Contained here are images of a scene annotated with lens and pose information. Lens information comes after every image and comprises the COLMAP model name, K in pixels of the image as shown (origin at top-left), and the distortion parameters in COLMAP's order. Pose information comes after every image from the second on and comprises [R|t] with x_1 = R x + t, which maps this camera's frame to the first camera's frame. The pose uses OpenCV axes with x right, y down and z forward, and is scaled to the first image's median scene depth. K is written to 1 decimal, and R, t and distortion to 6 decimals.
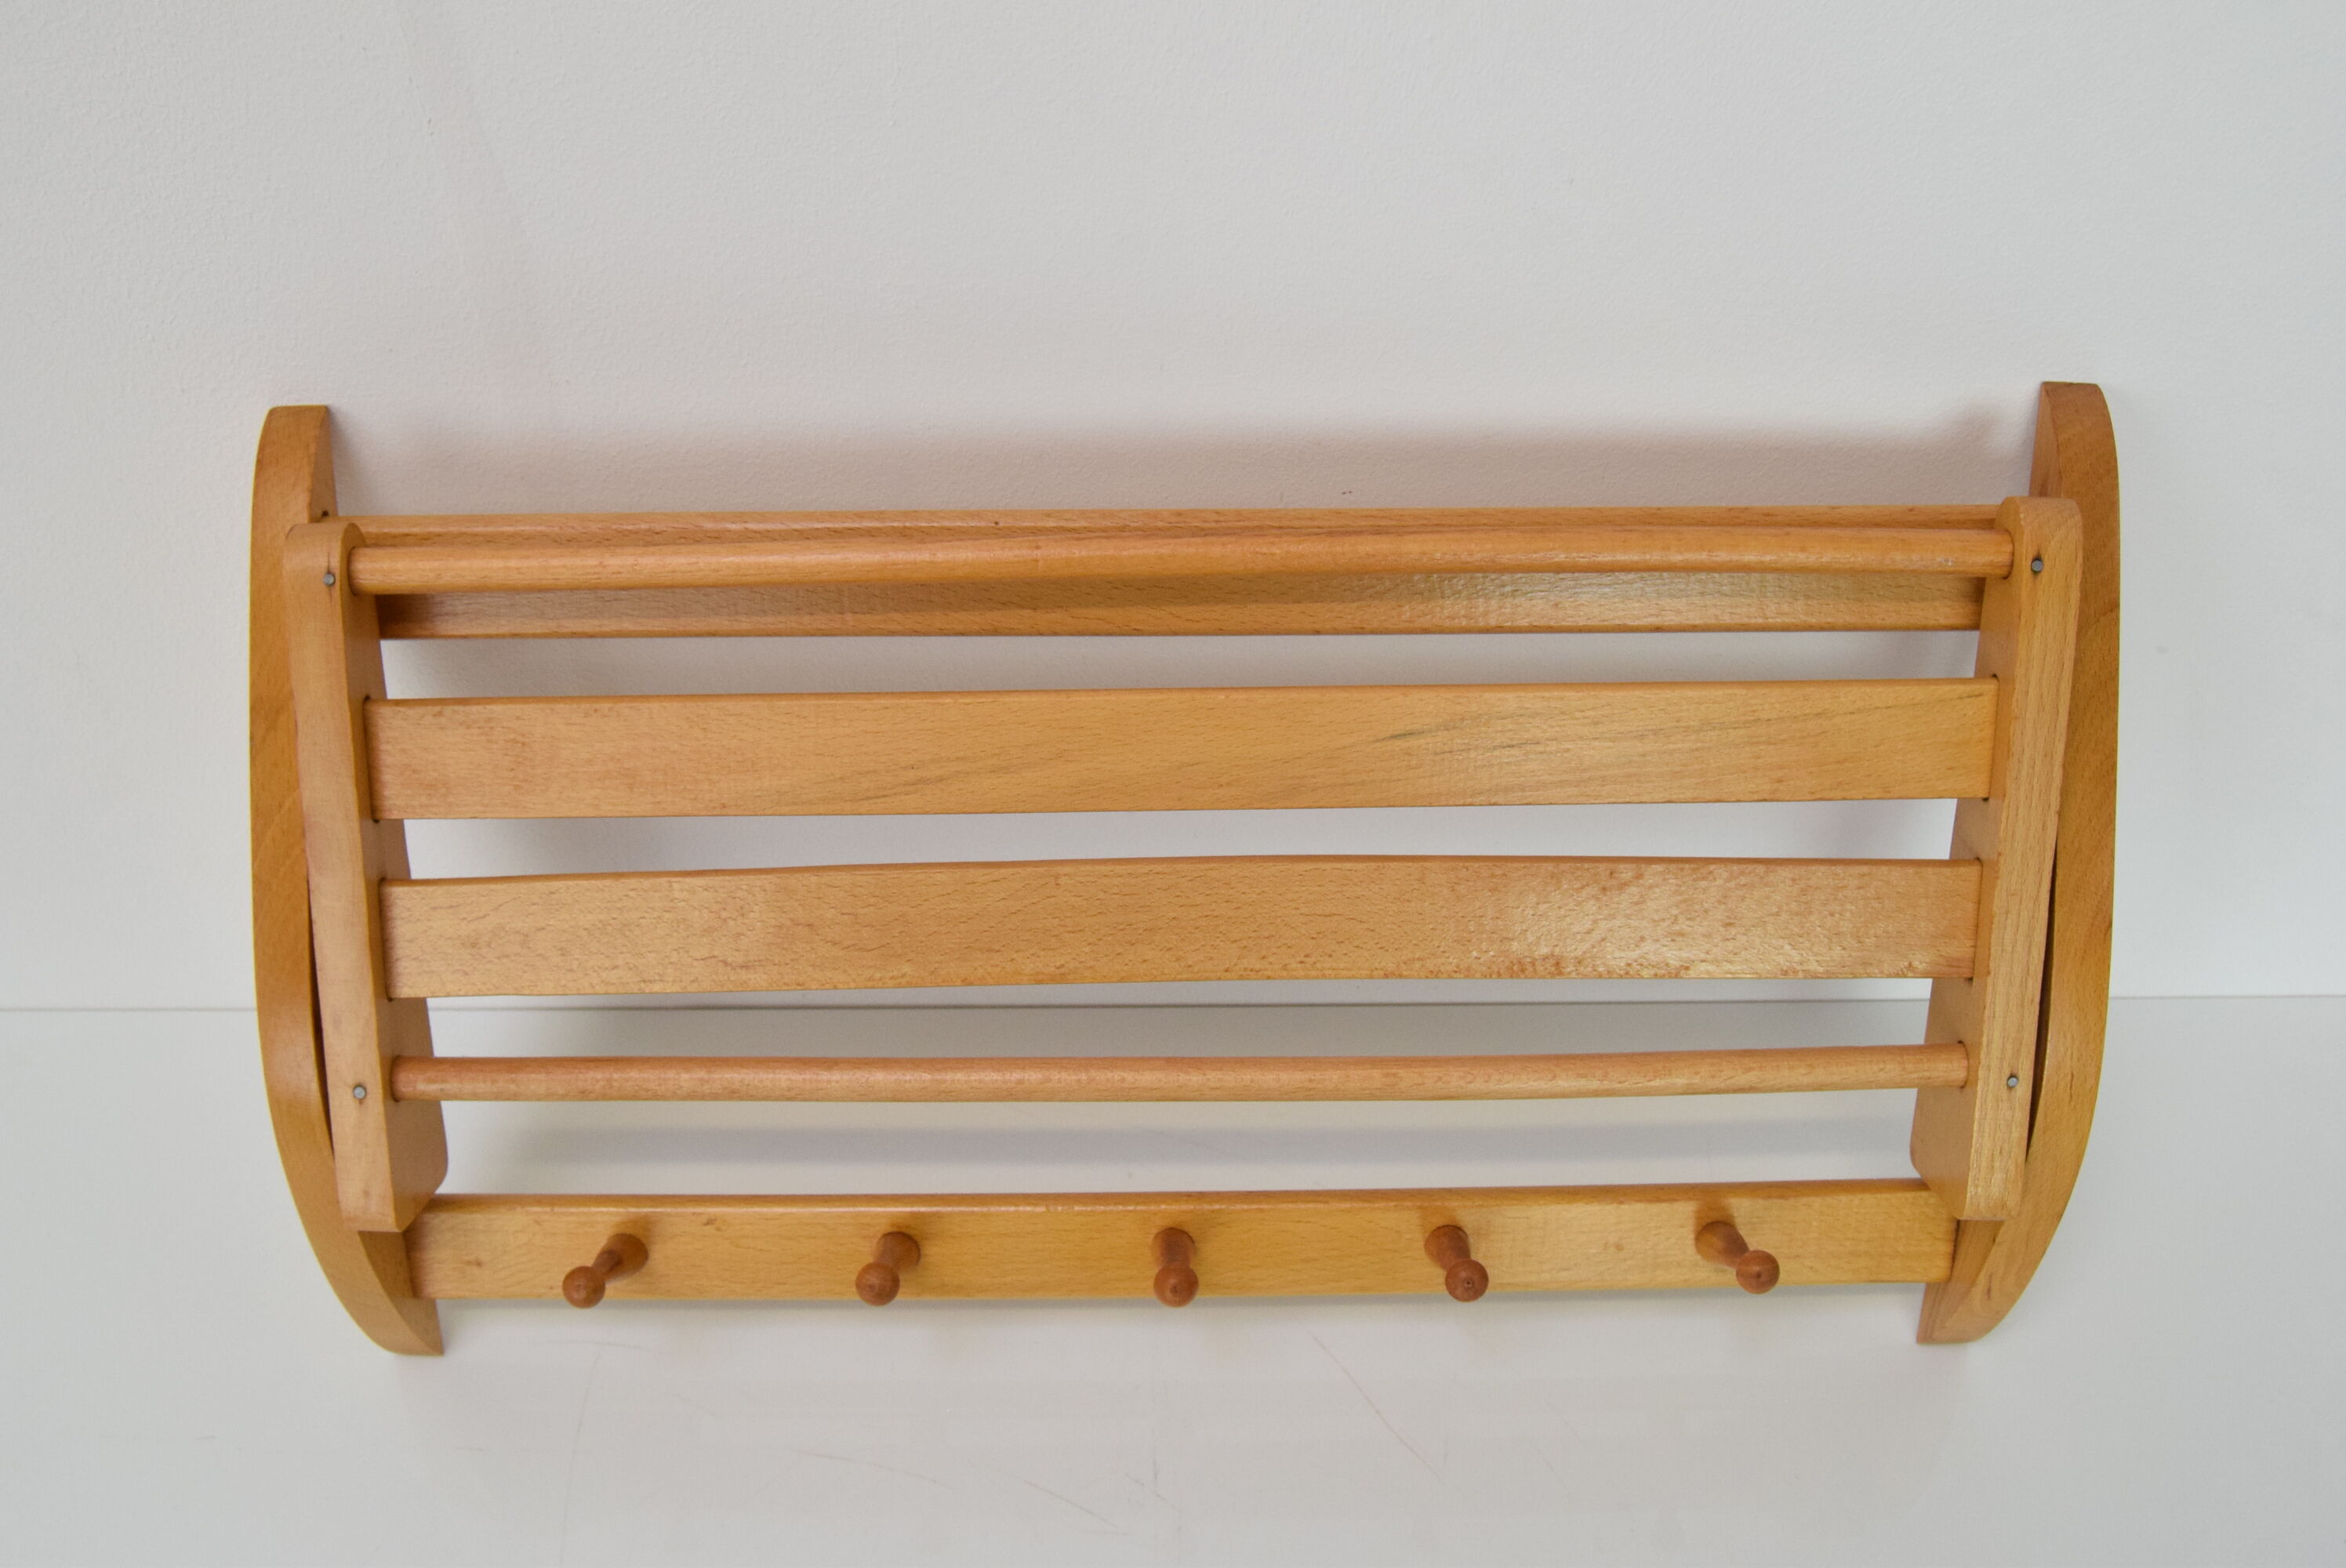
lens RADIAL K [[2254.7, 0, 1173.0], [0, 2254.7, 784.0], [0, 0, 1]] dist [-0.088464, 0.067101]
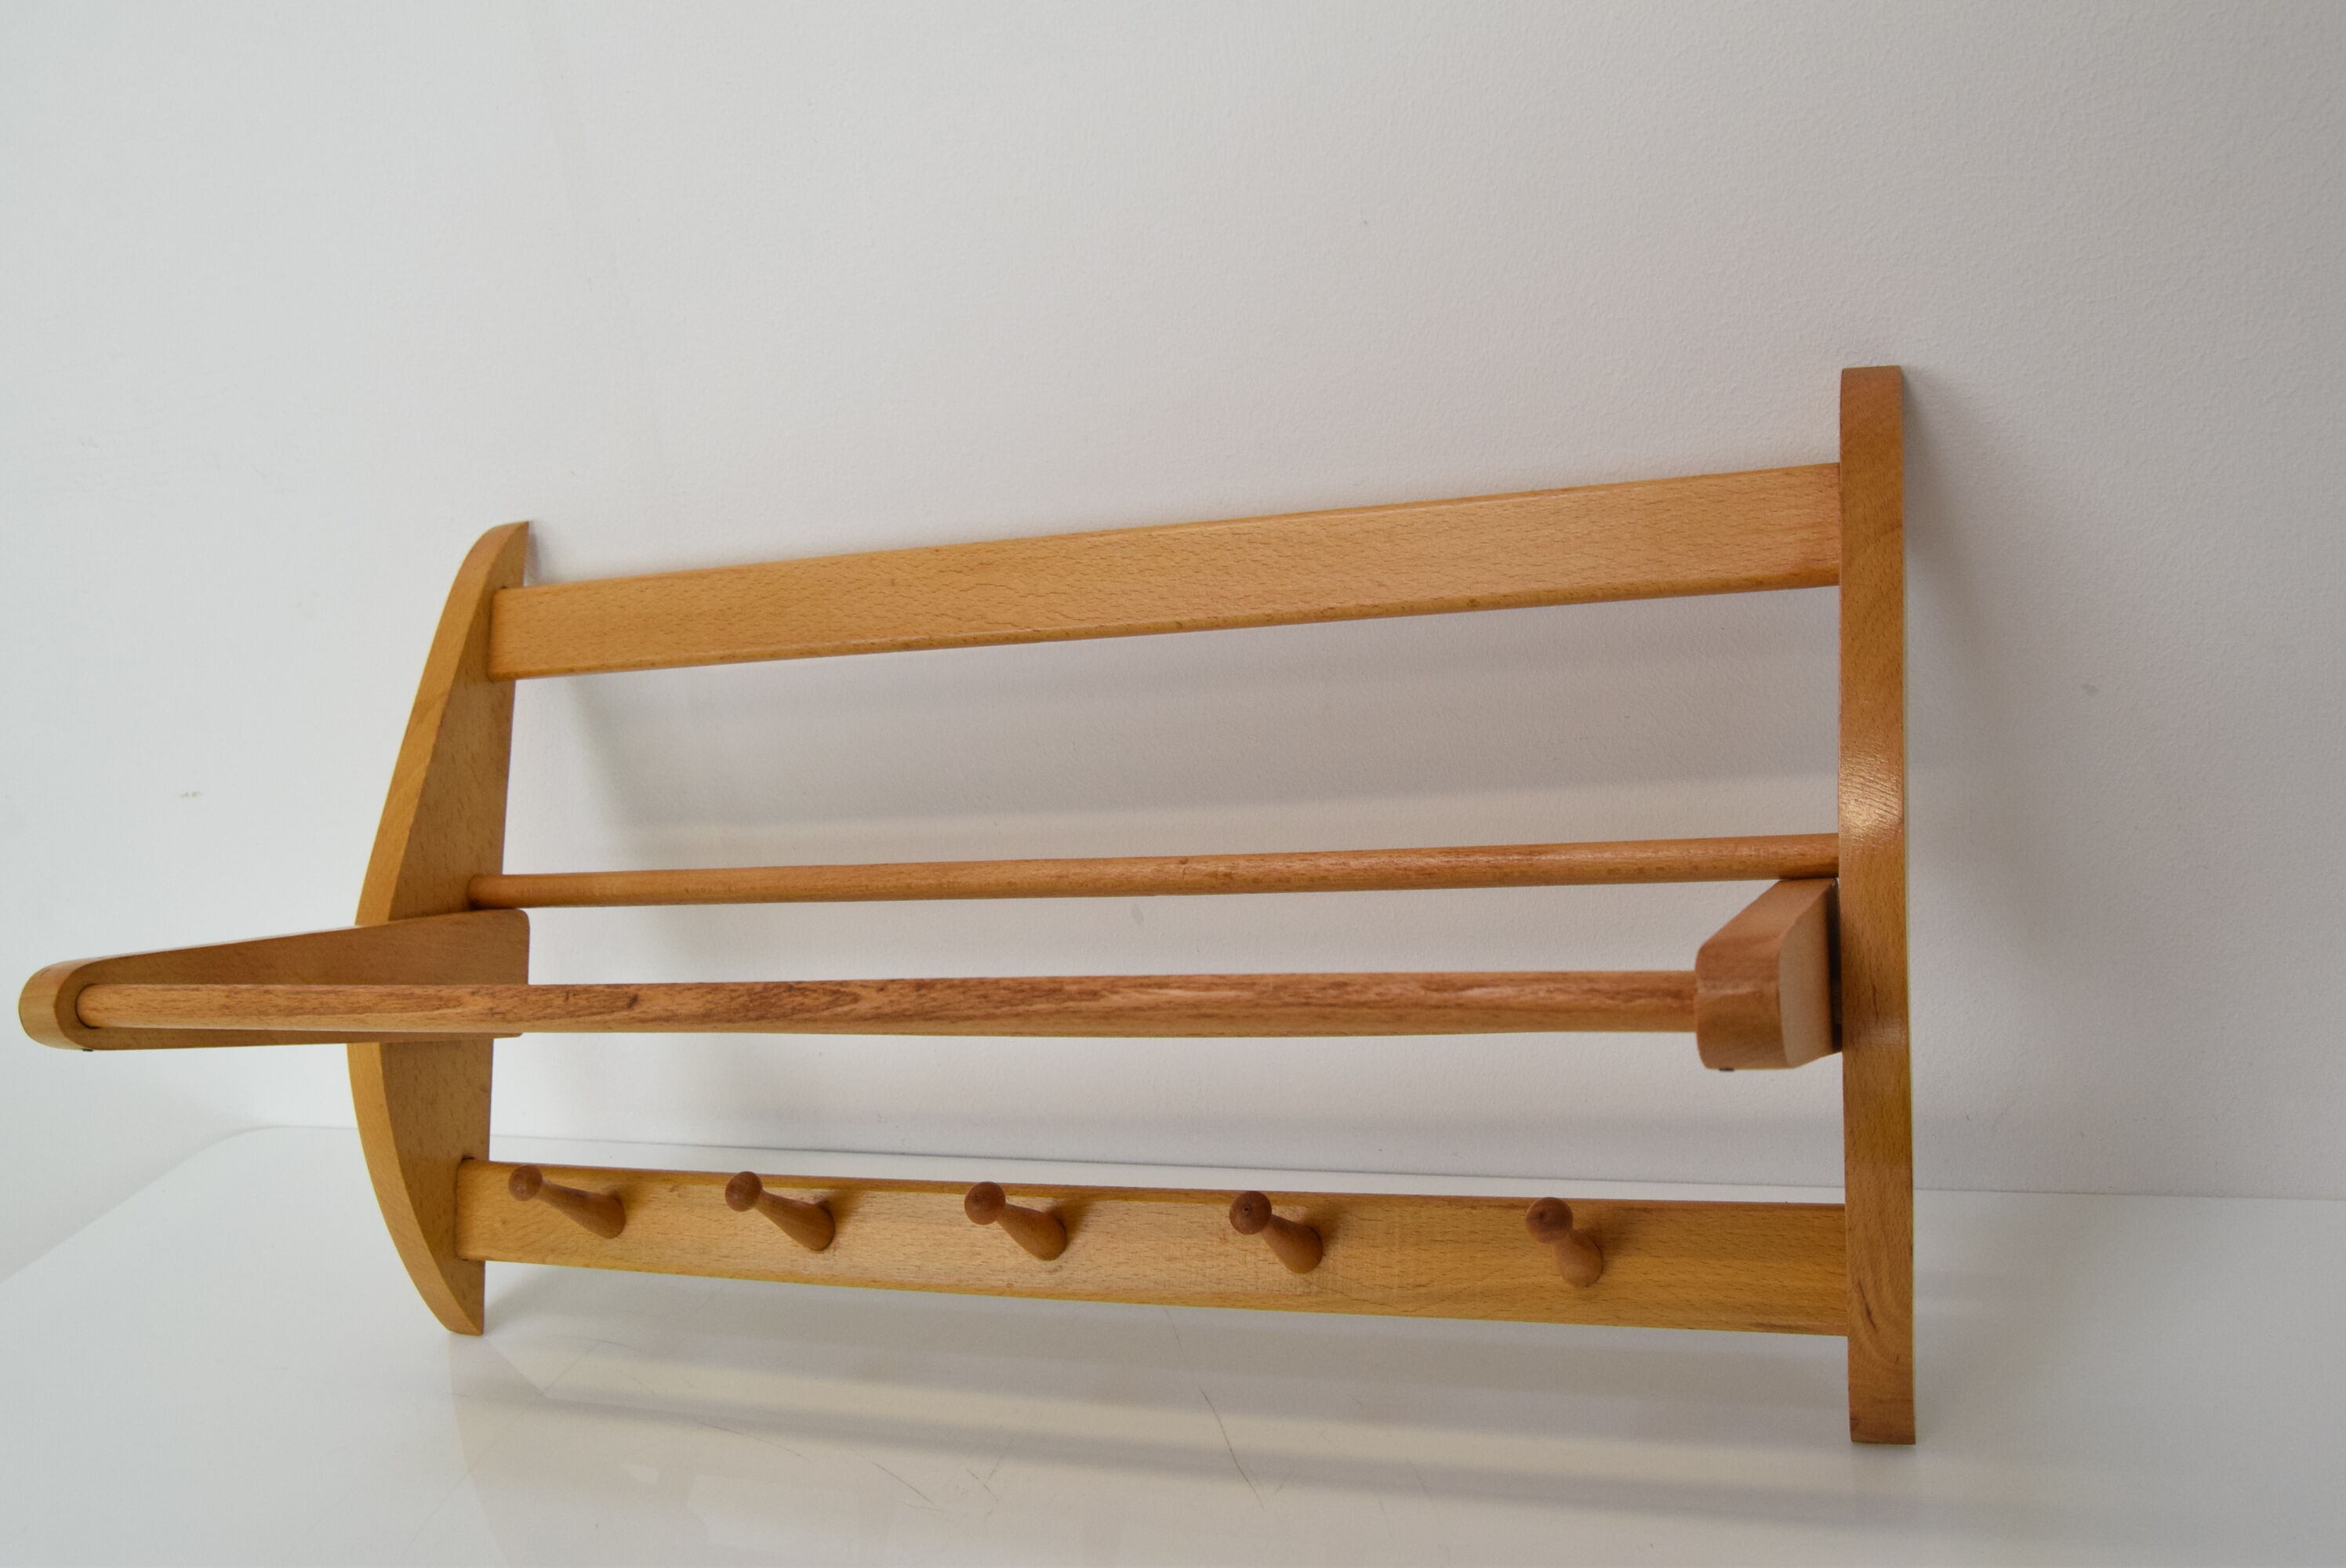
lens RADIAL K [[2053.4, 0, 1180.6], [0, 2053.4, 762.1], [0, 0, 1]] dist [-0.078125, -0.007867]
pose [[0.926228, -0.033849, -0.375441, 0.455854], [-0.133548, 0.901900, -0.410782, 0.425467], [0.352515, 0.430617, 0.830844, 0.169911]]
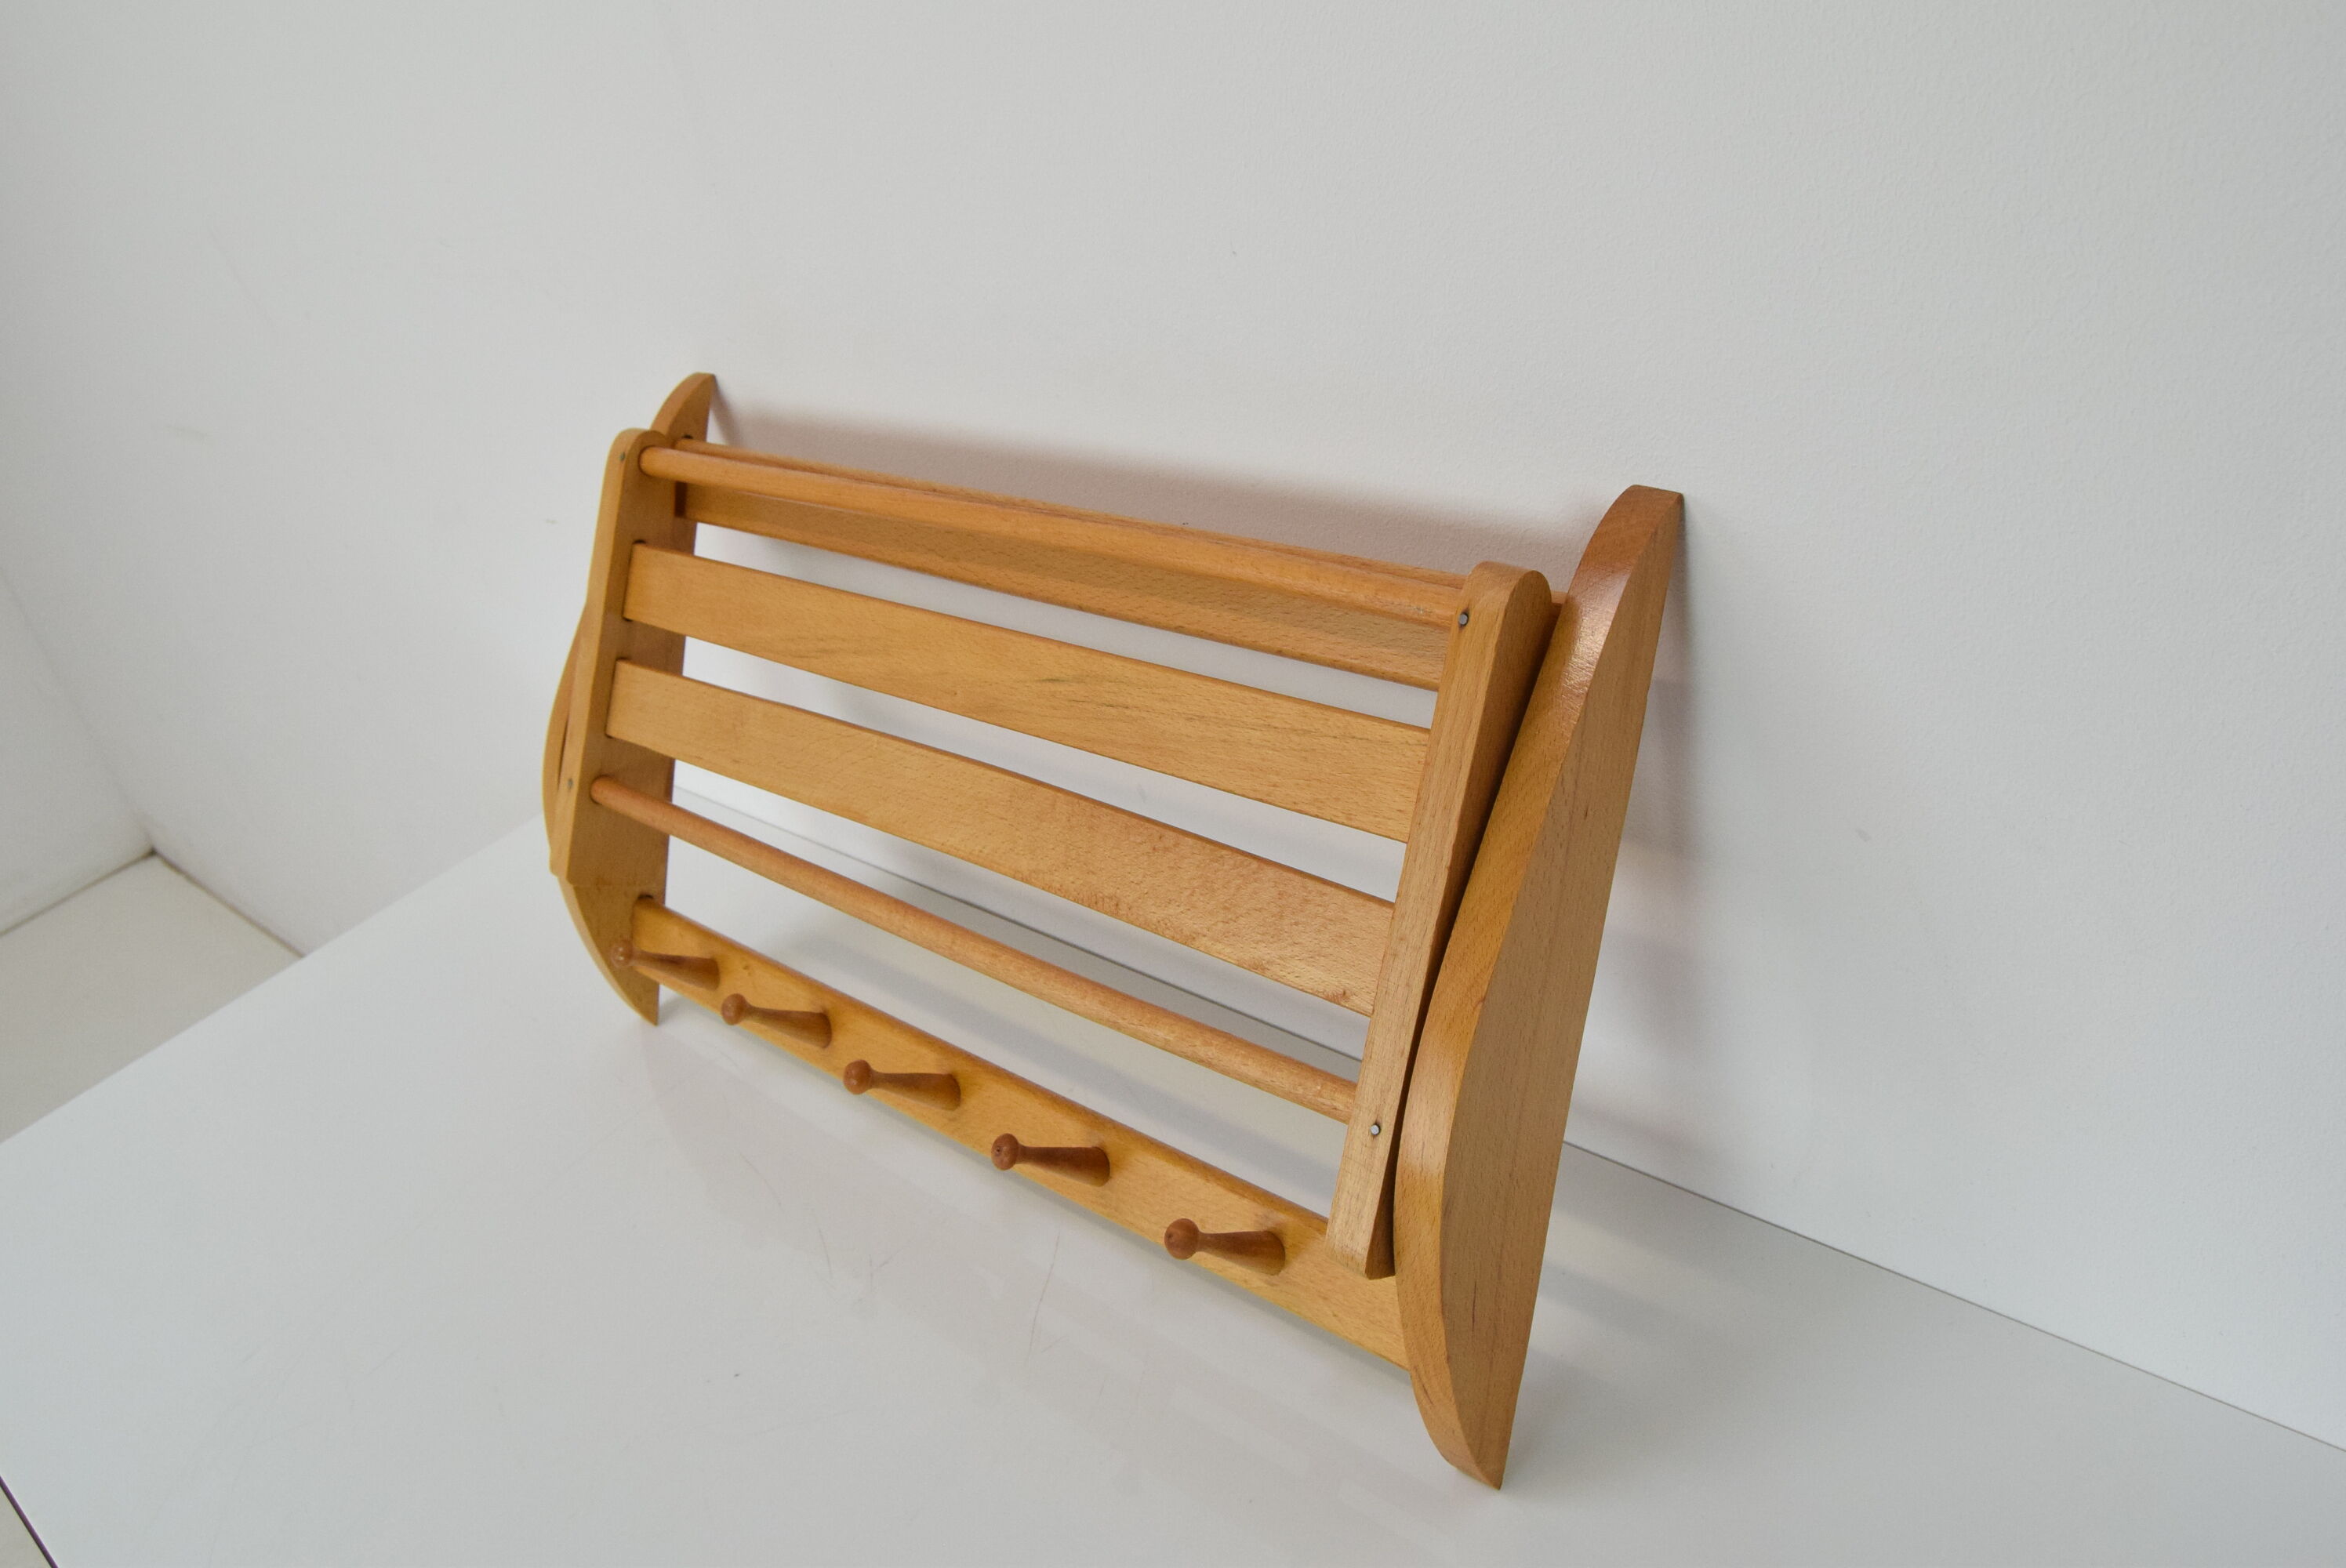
lens RADIAL K [[1992.6, 0, 1179.6], [0, 1992.6, 773.6], [0, 0, 1]] dist [-0.088013, 0.011680]
pose [[0.694145, 0.213507, -0.687443, 0.891096], [-0.333961, 0.941522, -0.044798, 0.051438], [0.637678, 0.260675, 0.724856, 0.252559]]
